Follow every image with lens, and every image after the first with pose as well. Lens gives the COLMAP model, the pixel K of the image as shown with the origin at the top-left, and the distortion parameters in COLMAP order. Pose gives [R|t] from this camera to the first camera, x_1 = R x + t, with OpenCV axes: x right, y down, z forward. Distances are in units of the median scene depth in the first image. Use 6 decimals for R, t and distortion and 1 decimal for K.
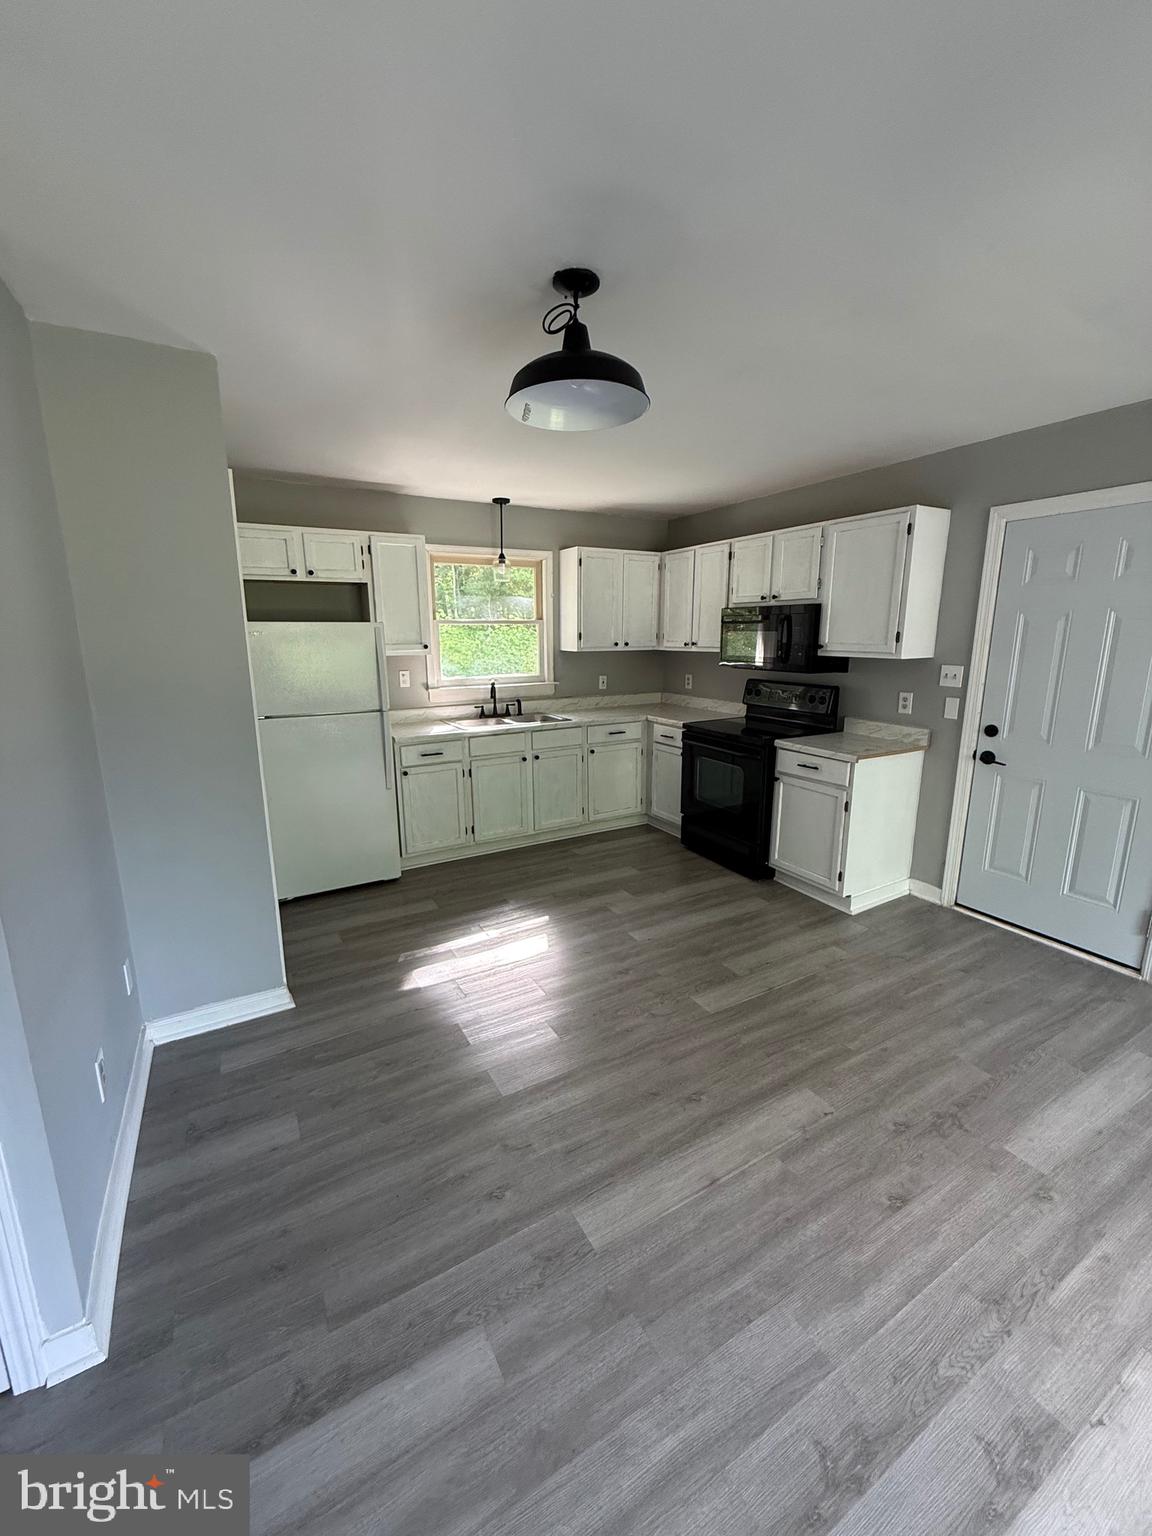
lens RADIAL K [[610.9, 0, 573.8], [0, 610.9, 762.6], [0, 0, 1]] dist [0.002768, -0.000348]
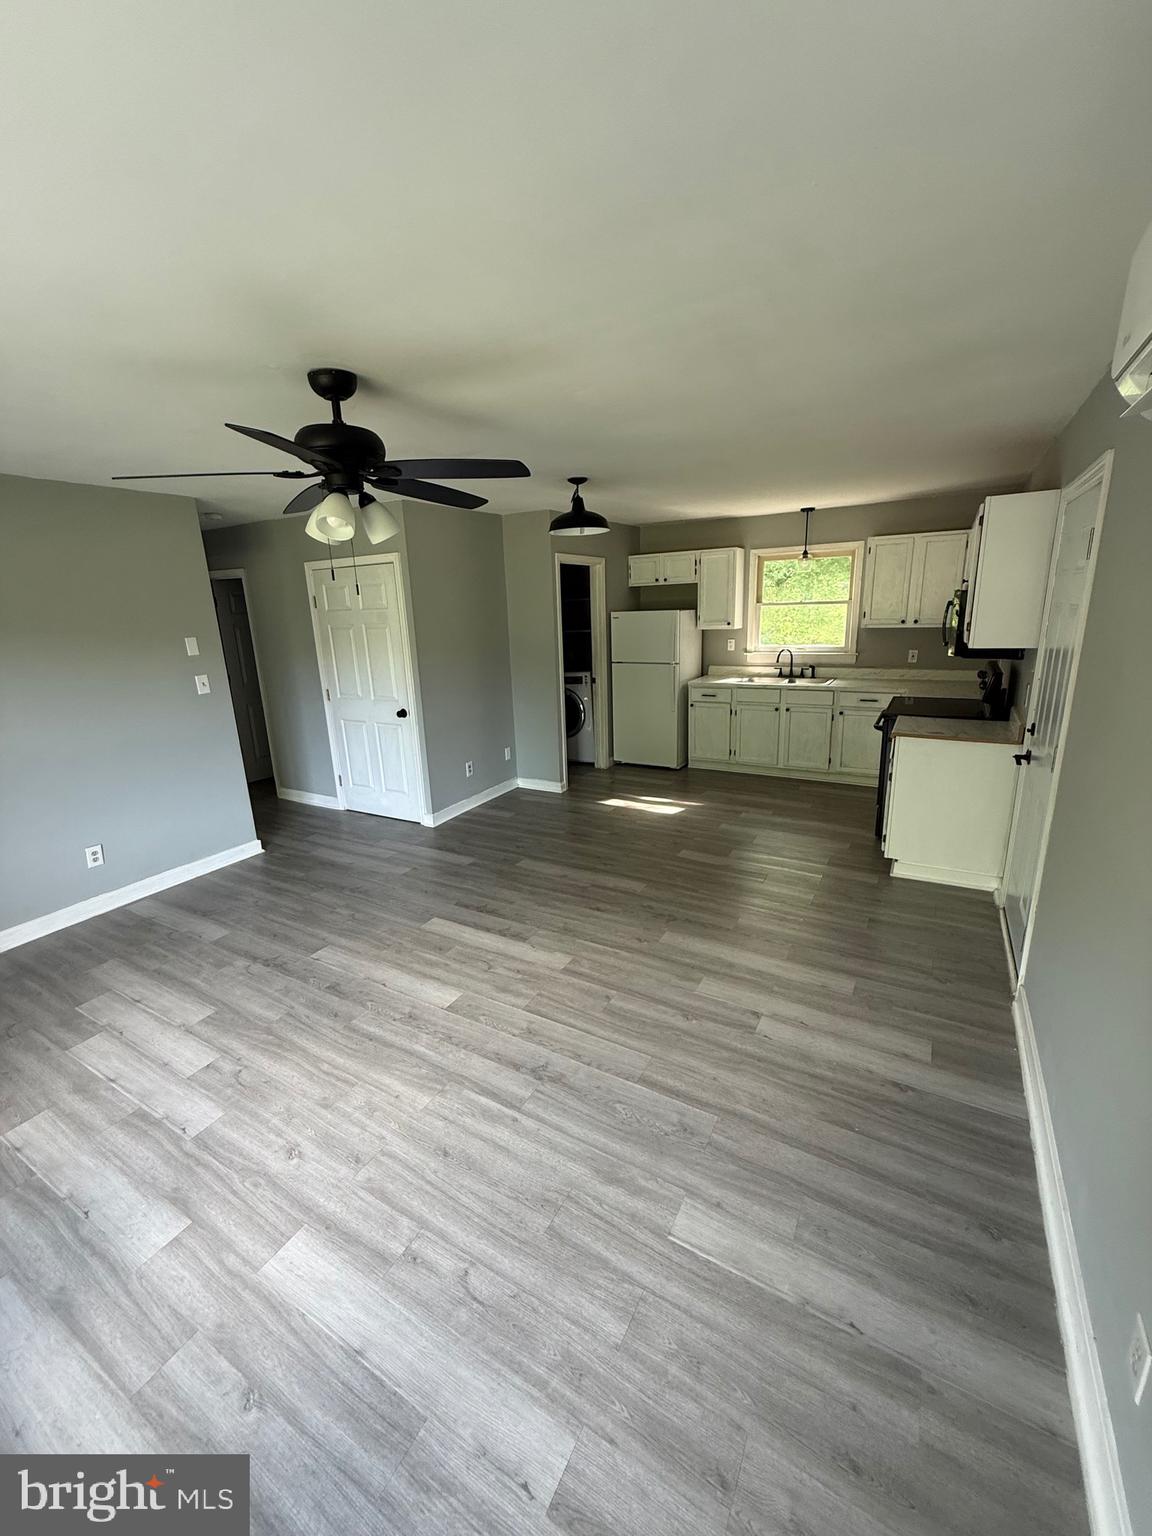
lens RADIAL K [[610.9, 0, 579.1], [0, 610.9, 764.6], [0, 0, 1]] dist [0.002768, -0.000348]
pose [[0.506290, 0.210257, -0.836338, 0.924429], [-0.148204, 0.976607, 0.155803, -0.034757], [0.849533, 0.045067, 0.525608, -0.072785]]
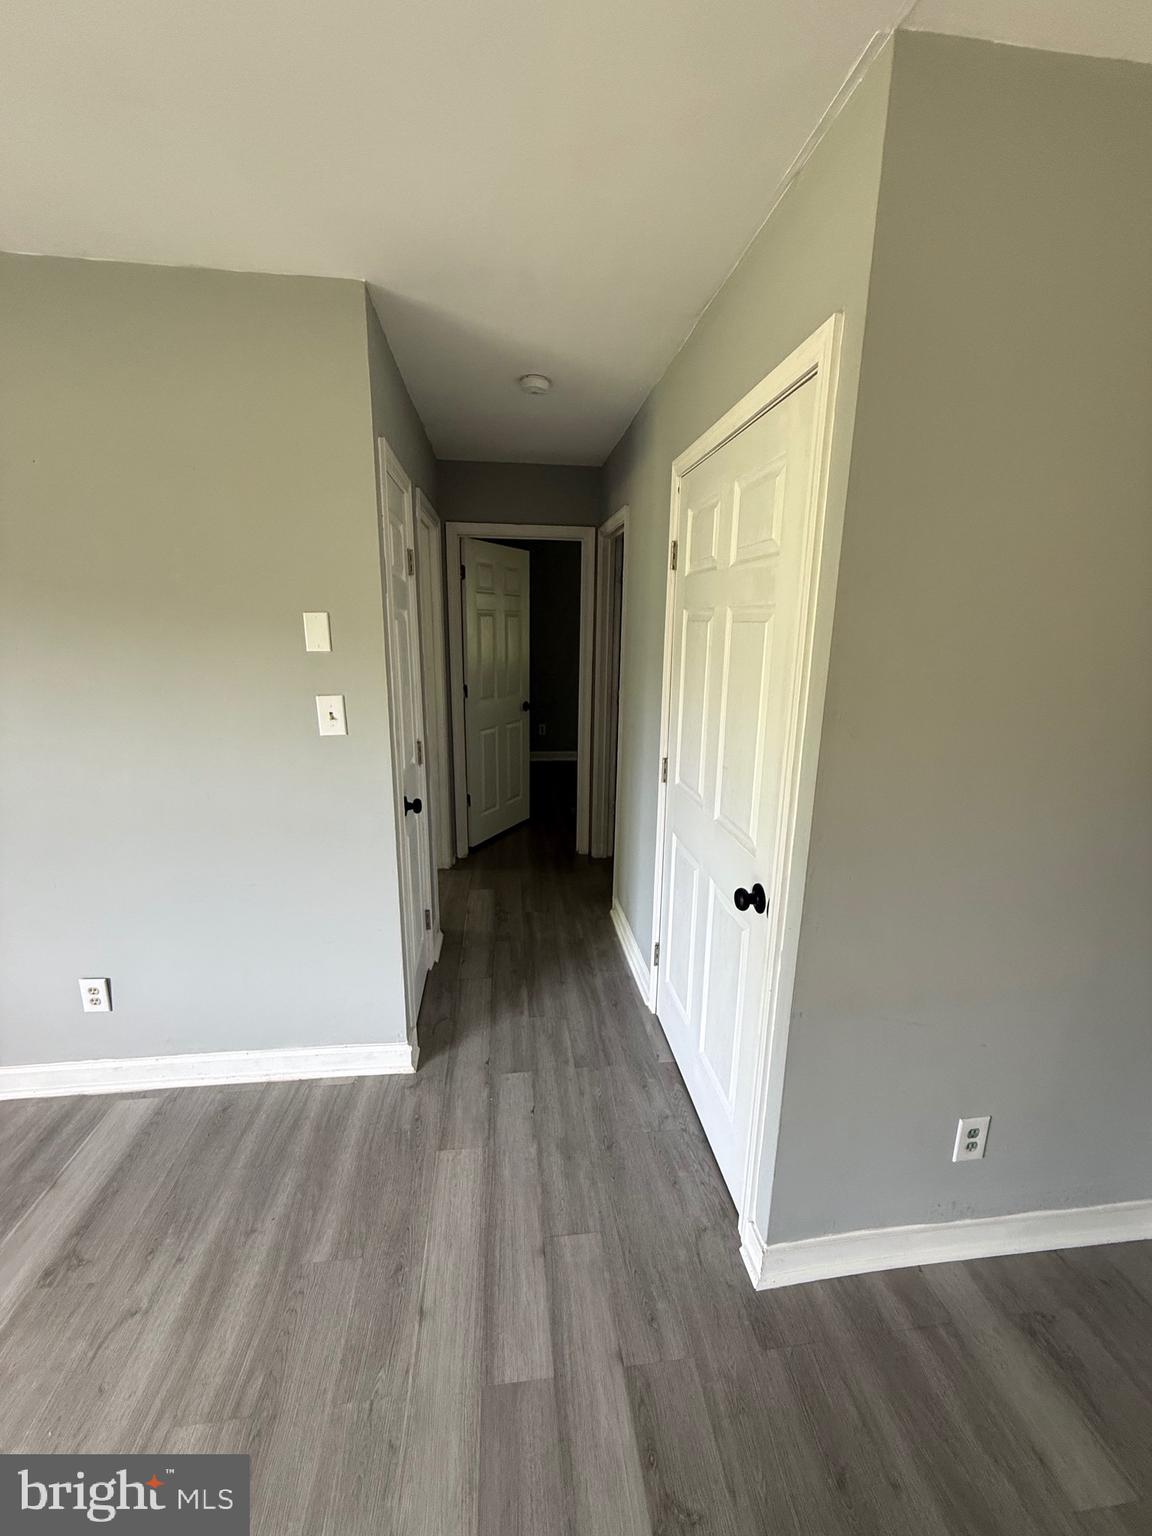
lens RADIAL K [[610.9, 0, 573.2], [0, 610.9, 768.1], [0, 0, 1]] dist [0.002768, -0.000348]
pose [[-0.384645, 0.206958, -0.899565, 0.055468], [-0.207008, 0.930378, 0.302562, -0.057561], [0.899553, 0.302596, -0.315023, 0.263295]]
